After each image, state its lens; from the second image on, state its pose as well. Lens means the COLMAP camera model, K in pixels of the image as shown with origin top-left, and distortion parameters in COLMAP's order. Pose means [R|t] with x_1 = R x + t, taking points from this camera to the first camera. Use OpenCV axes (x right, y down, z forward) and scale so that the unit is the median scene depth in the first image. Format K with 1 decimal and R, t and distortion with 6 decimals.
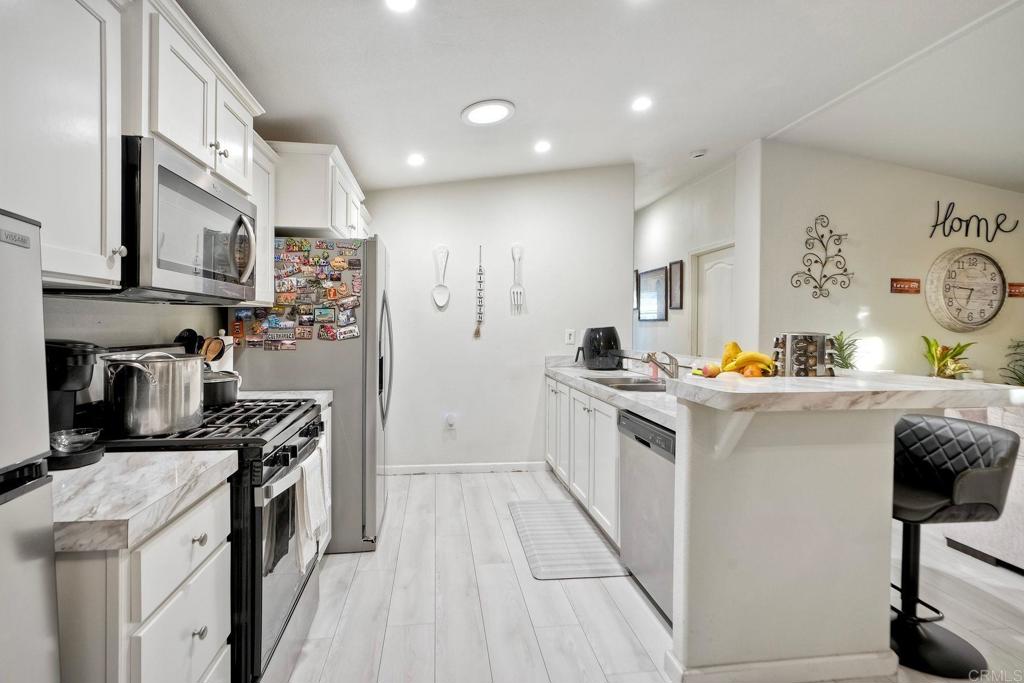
lens RADIAL K [[486.6, 0, 510.5], [0, 486.6, 330.7], [0, 0, 1]] dist [0.000560, 0.001014]
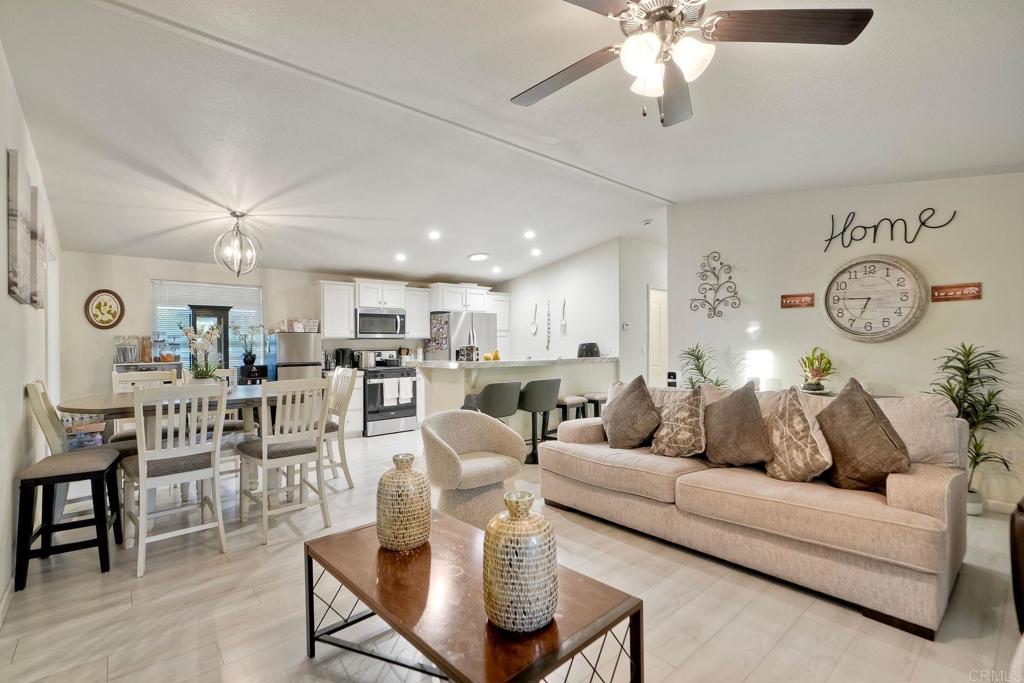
lens RADIAL K [[486.6, 0, 511.1], [0, 486.6, 342.7], [0, 0, 1]] dist [0.000560, 0.001014]
pose [[0.536632, -0.015580, -0.843672, 2.240638], [0.003002, 0.999858, -0.016554, 0.027428], [0.843811, 0.006350, 0.536603, -0.186591]]
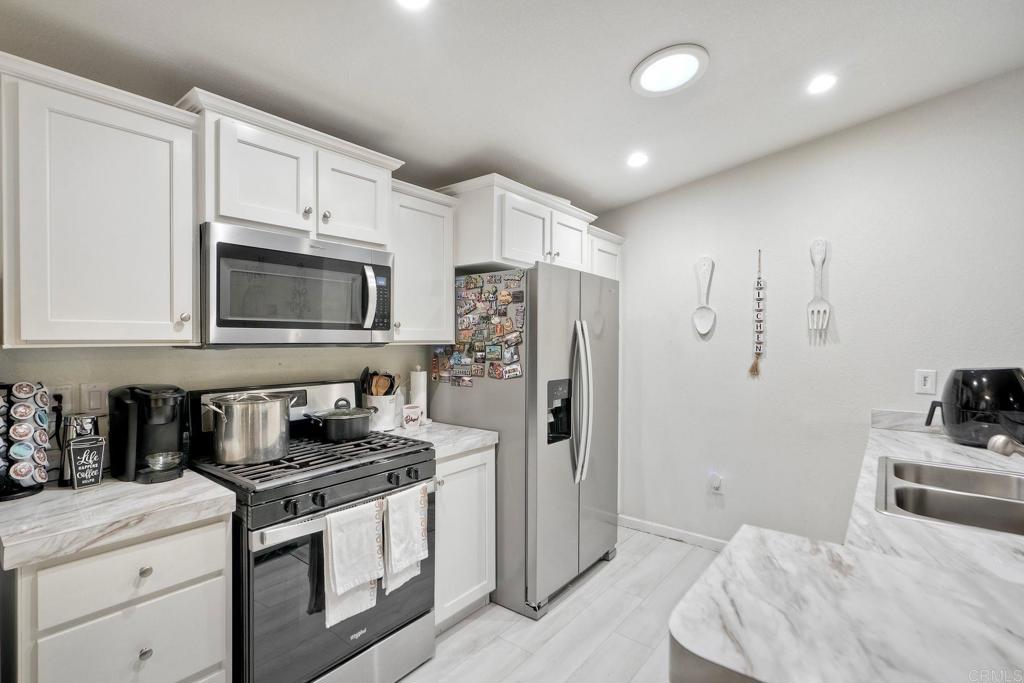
lens RADIAL K [[486.6, 0, 515.5], [0, 486.6, 342.9], [0, 0, 1]] dist [0.000560, 0.001014]
pose [[0.689455, -0.001449, -0.724327, 0.338822], [-0.006733, 0.999942, -0.008409, -0.042561], [0.724297, 0.010675, 0.689406, 0.367374]]
